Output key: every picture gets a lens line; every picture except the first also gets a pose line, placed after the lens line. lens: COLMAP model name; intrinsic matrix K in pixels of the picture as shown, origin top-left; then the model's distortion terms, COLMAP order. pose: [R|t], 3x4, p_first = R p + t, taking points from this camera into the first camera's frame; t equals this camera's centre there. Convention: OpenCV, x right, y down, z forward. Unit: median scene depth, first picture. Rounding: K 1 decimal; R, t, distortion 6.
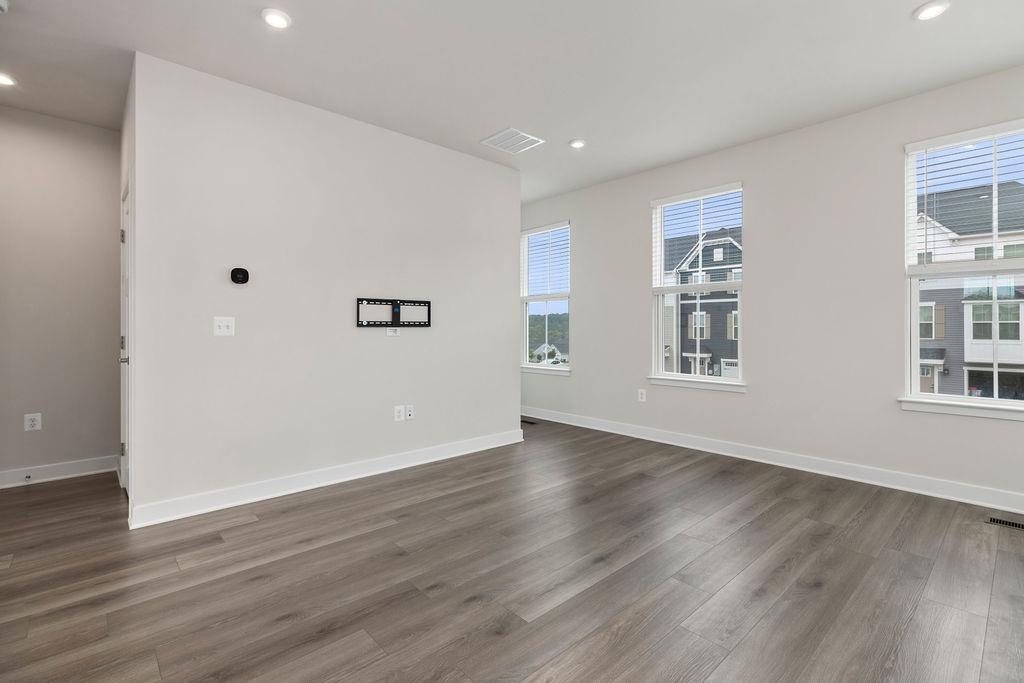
lens RADIAL K [[469.6, 0, 517.8], [0, 469.6, 332.4], [0, 0, 1]] dist [0.002500, 0.000359]
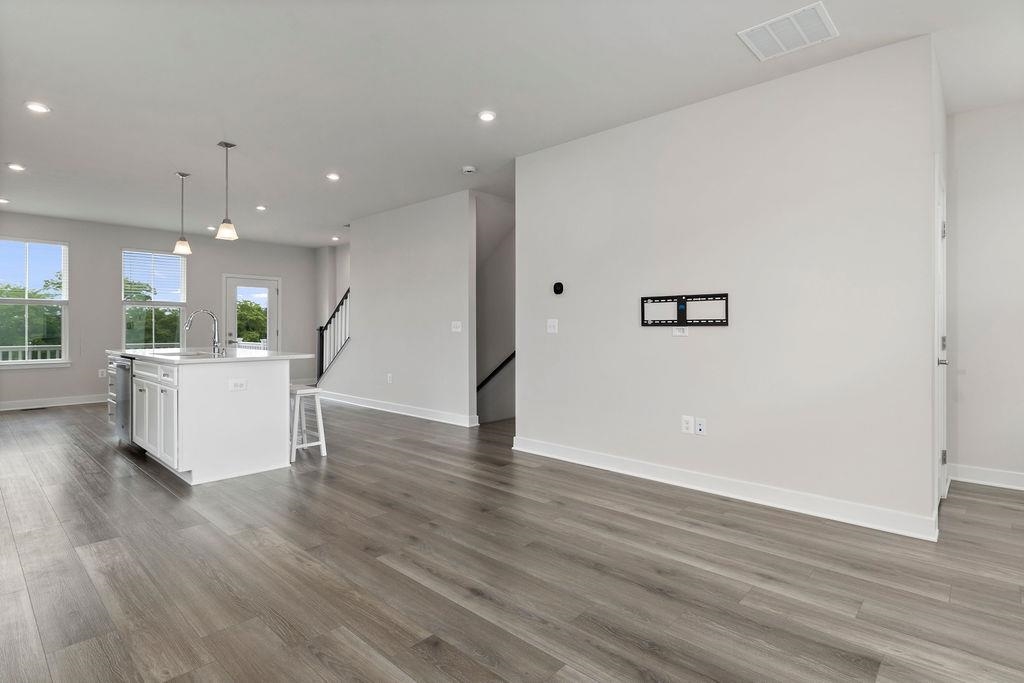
lens RADIAL K [[515.7, 0, 512.0], [0, 515.7, 341.5], [0, 0, 1]] dist [-0.001117, -0.000146]
pose [[0.073242, 0.026256, -0.996969, 0.718162], [-0.008563, 0.999633, 0.025697, -0.004952], [0.997277, 0.006655, 0.073440, 0.633976]]
